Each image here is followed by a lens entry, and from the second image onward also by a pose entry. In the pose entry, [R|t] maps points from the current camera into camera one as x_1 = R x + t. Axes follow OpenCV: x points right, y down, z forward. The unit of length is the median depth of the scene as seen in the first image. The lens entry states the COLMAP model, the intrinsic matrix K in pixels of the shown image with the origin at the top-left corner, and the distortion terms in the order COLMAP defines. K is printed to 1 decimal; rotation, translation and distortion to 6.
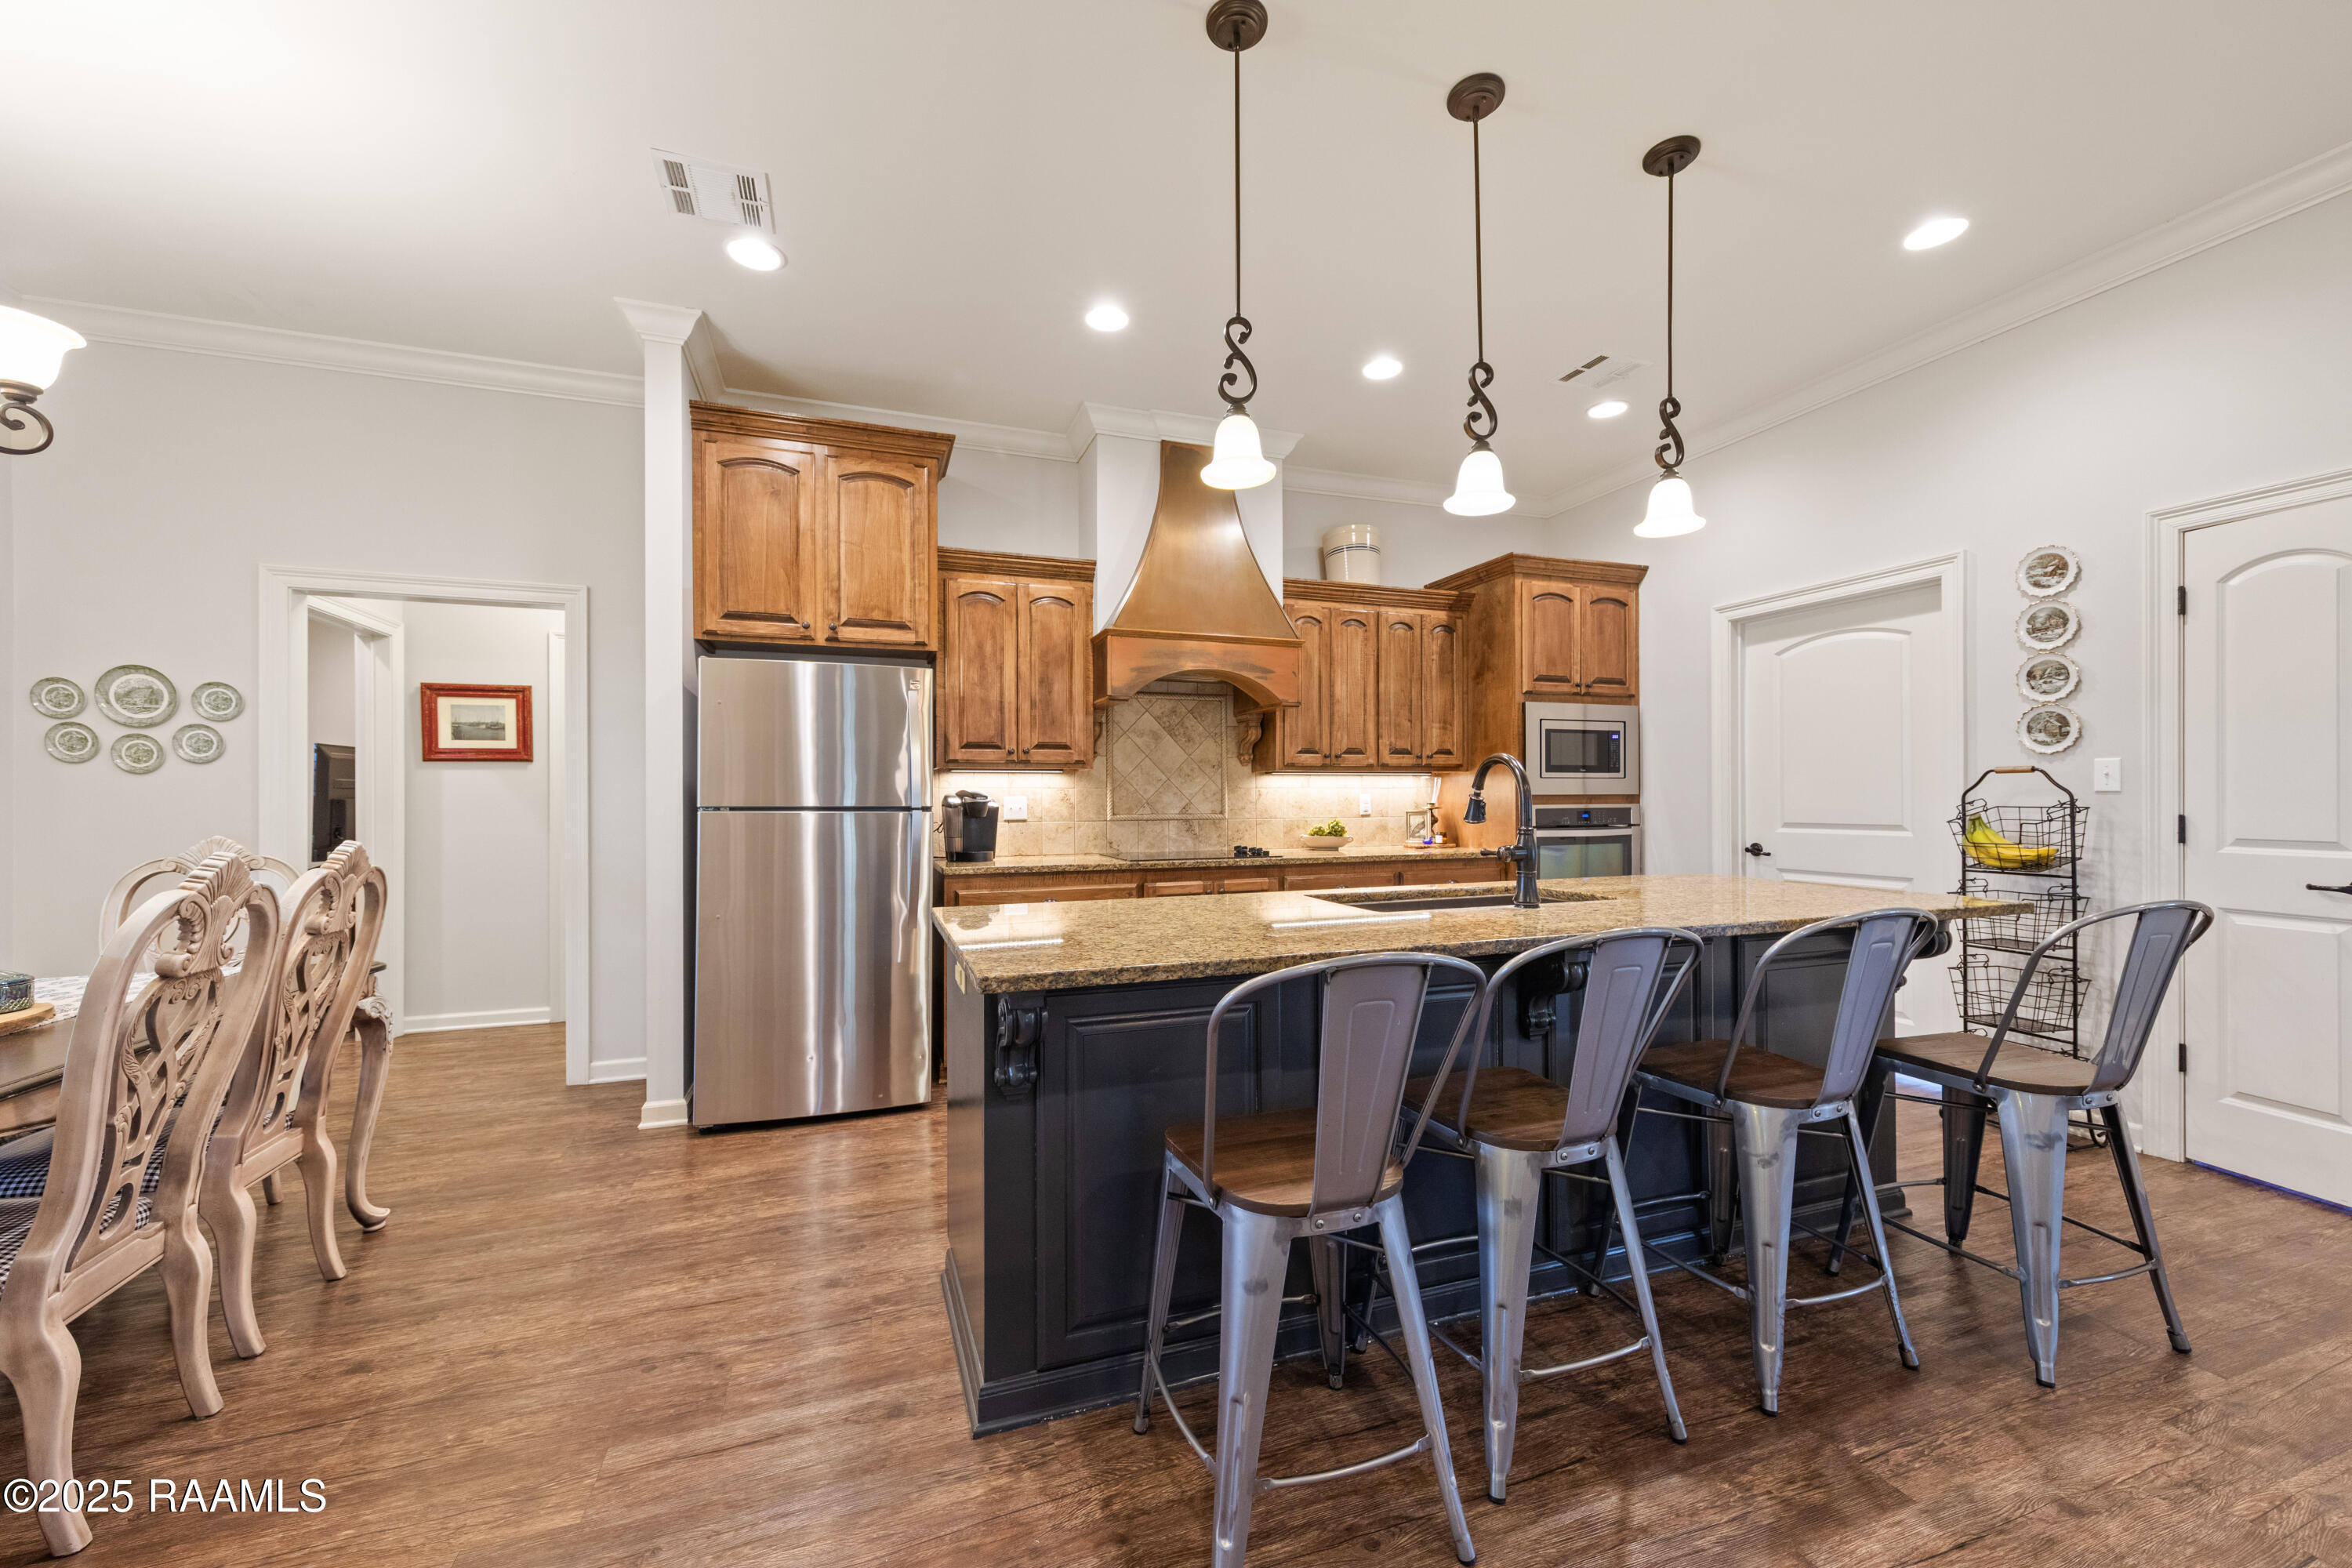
lens RADIAL K [[894.9, 0, 1177.9], [0, 894.9, 799.2], [0, 0, 1]] dist [0.005498, -0.000061]
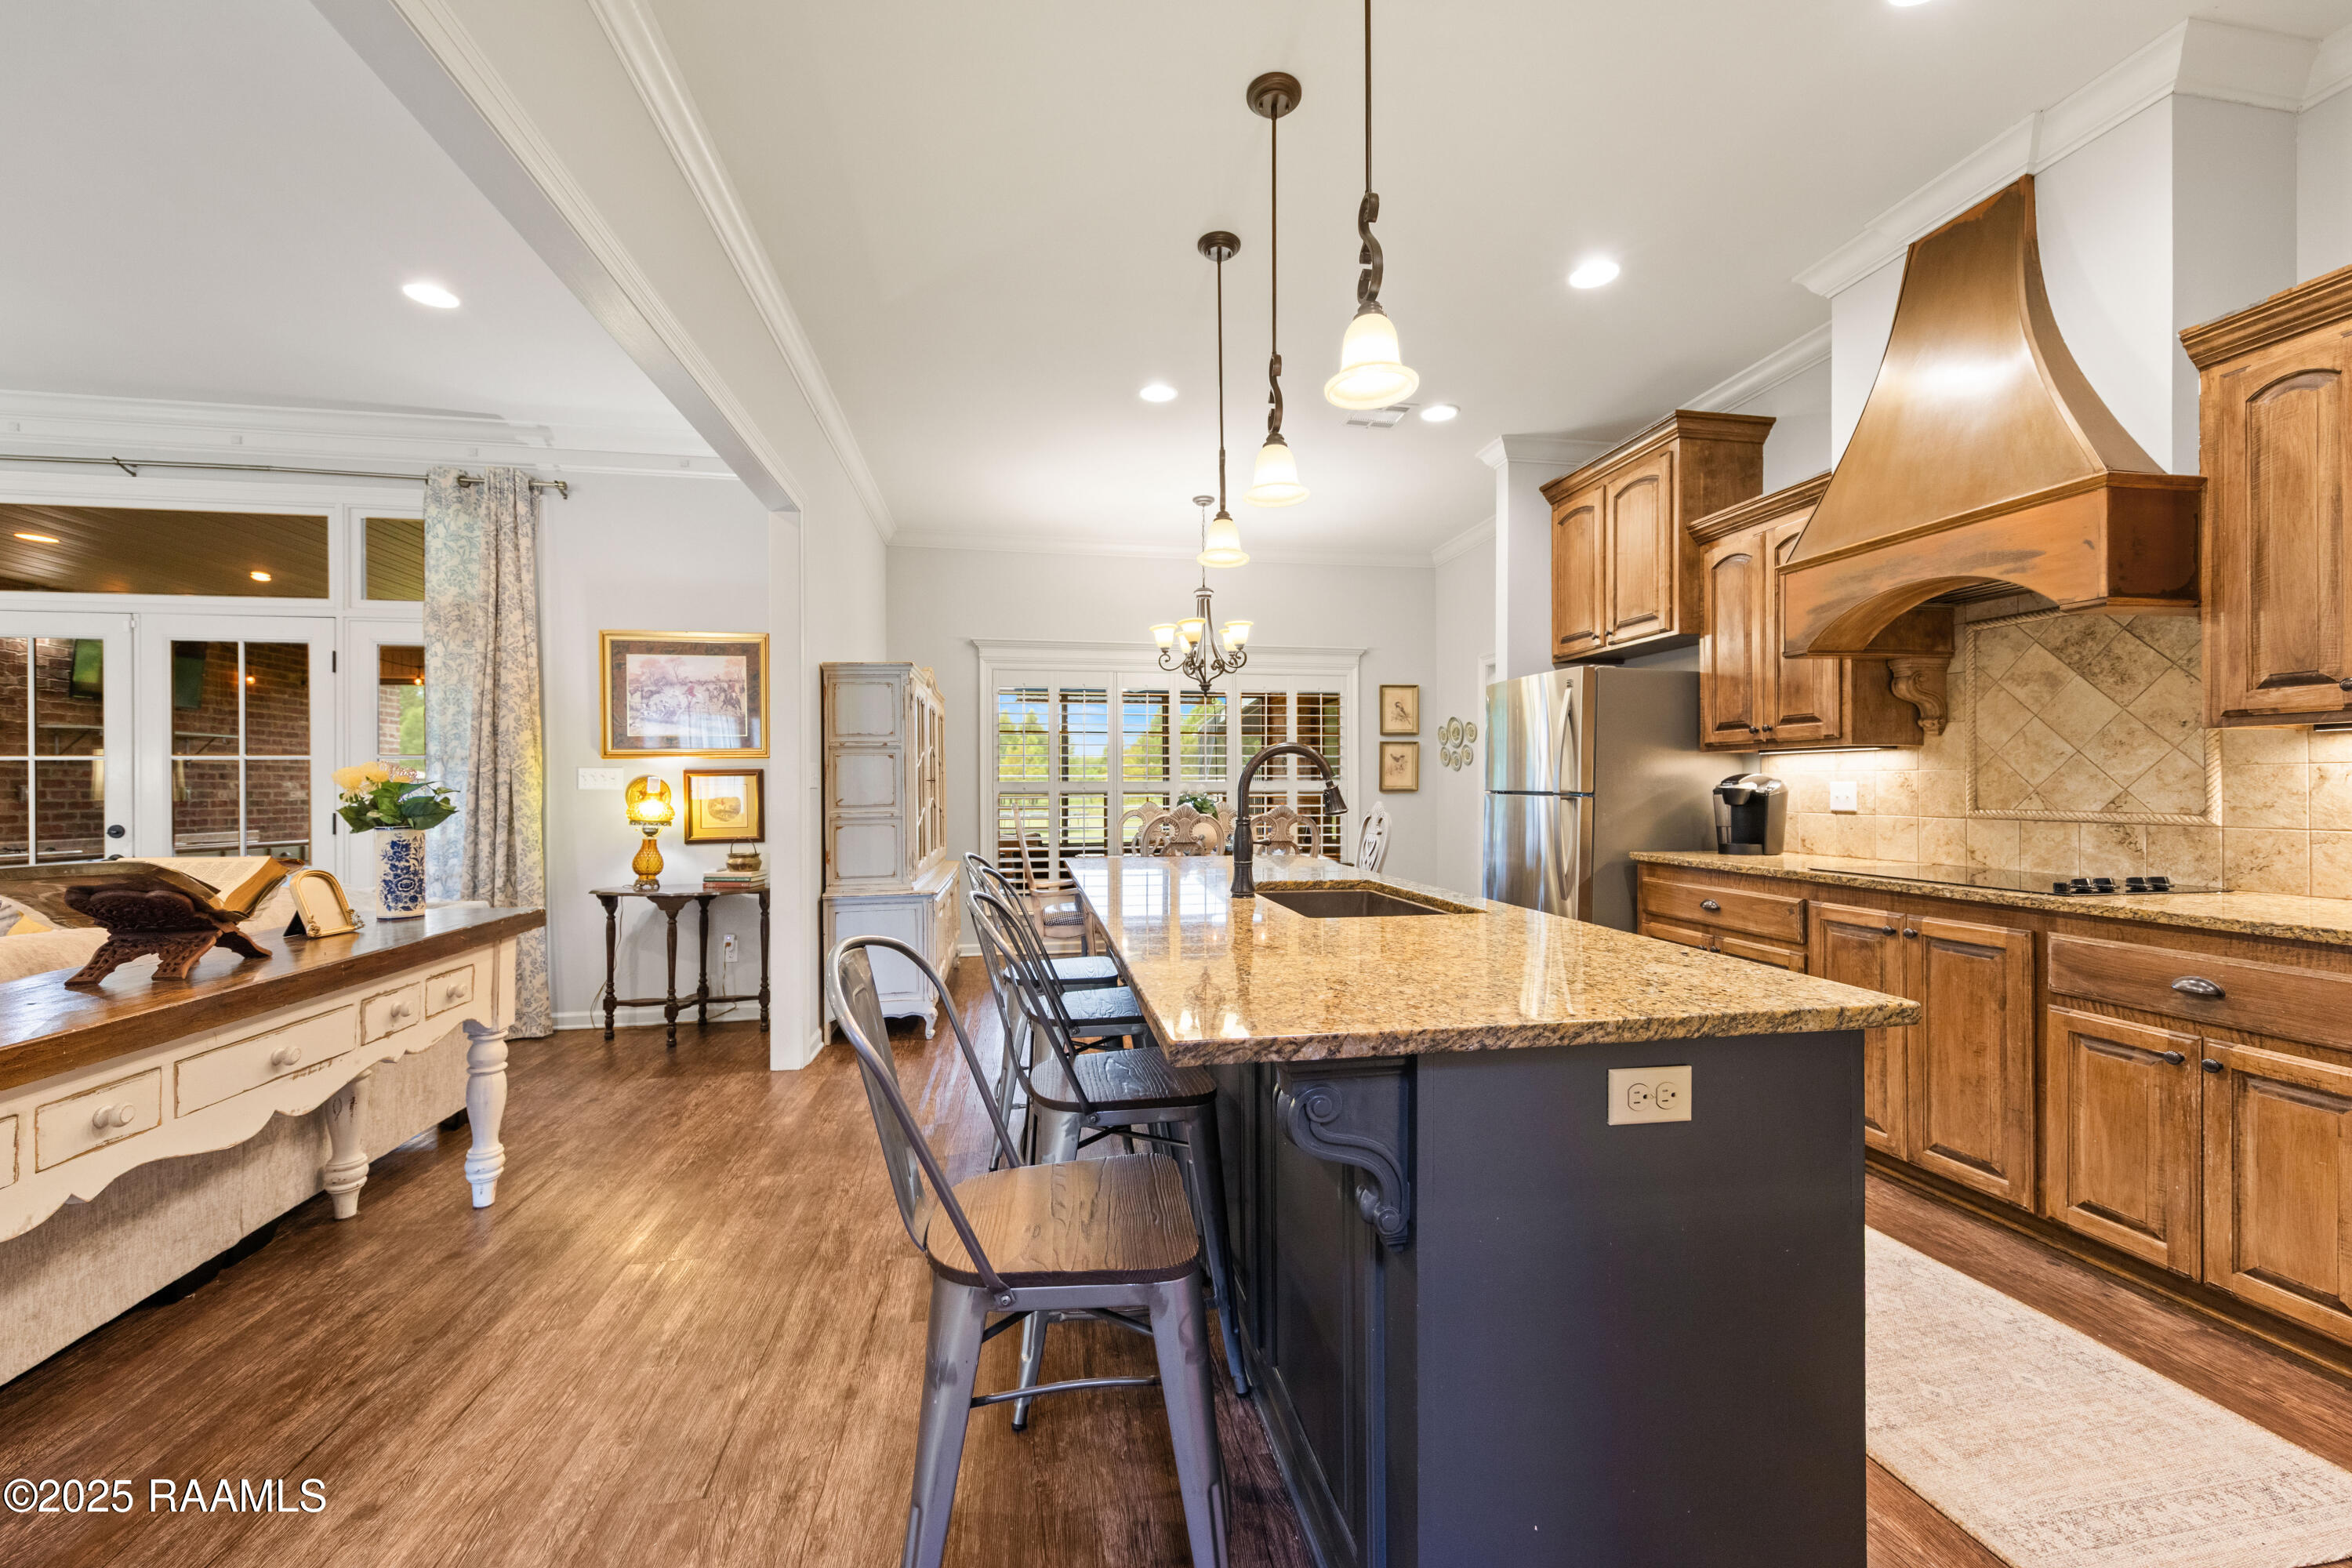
lens RADIAL K [[909.0, 0, 1186.4], [0, 909.0, 790.5], [0, 0, 1]] dist [0.001812, 0.000017]
pose [[-0.165588, 0.010121, -0.986143, 0.677759], [0.002639, 0.999948, 0.009820, -0.004439], [0.986192, -0.000976, -0.165606, 0.532613]]
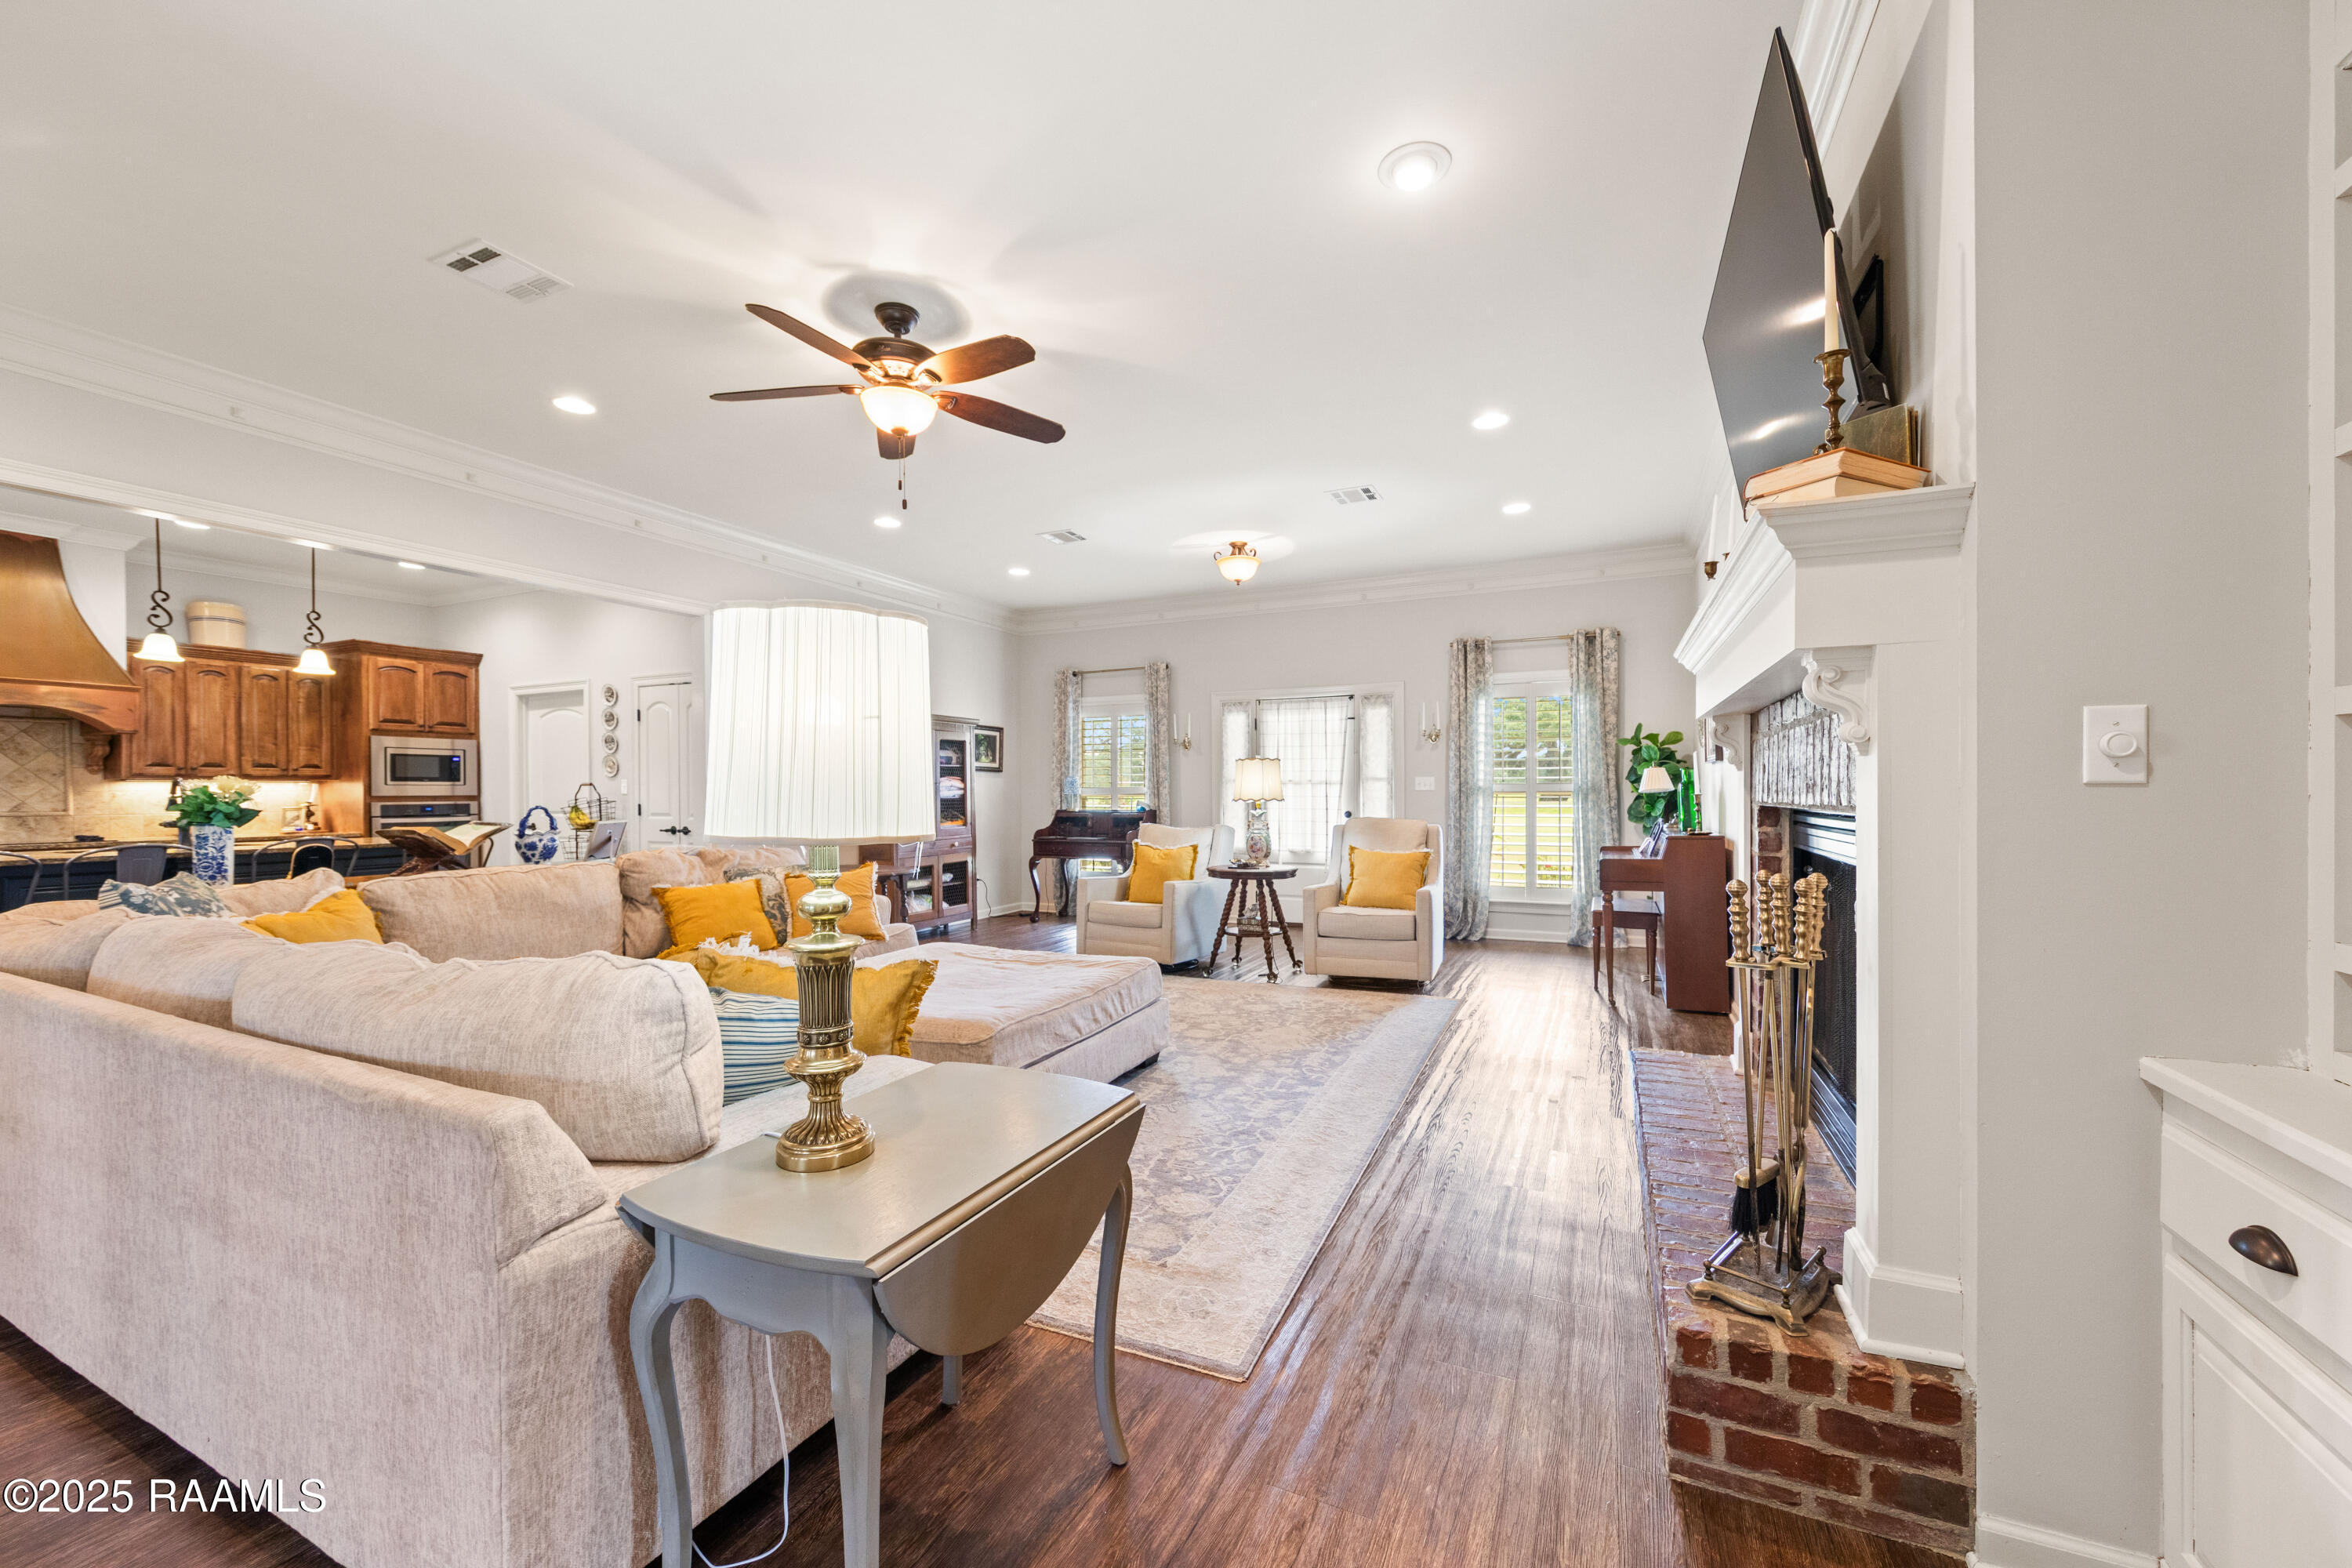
lens RADIAL K [[909.0, 0, 1186.4], [0, 909.0, 790.5], [0, 0, 1]] dist [0.001812, 0.000017]
pose [[0.696374, 0.000242, 0.717679, 0.238368], [0.004863, 0.999975, -0.005056, 0.000734], [-0.717663, 0.007011, 0.696356, -1.096527]]
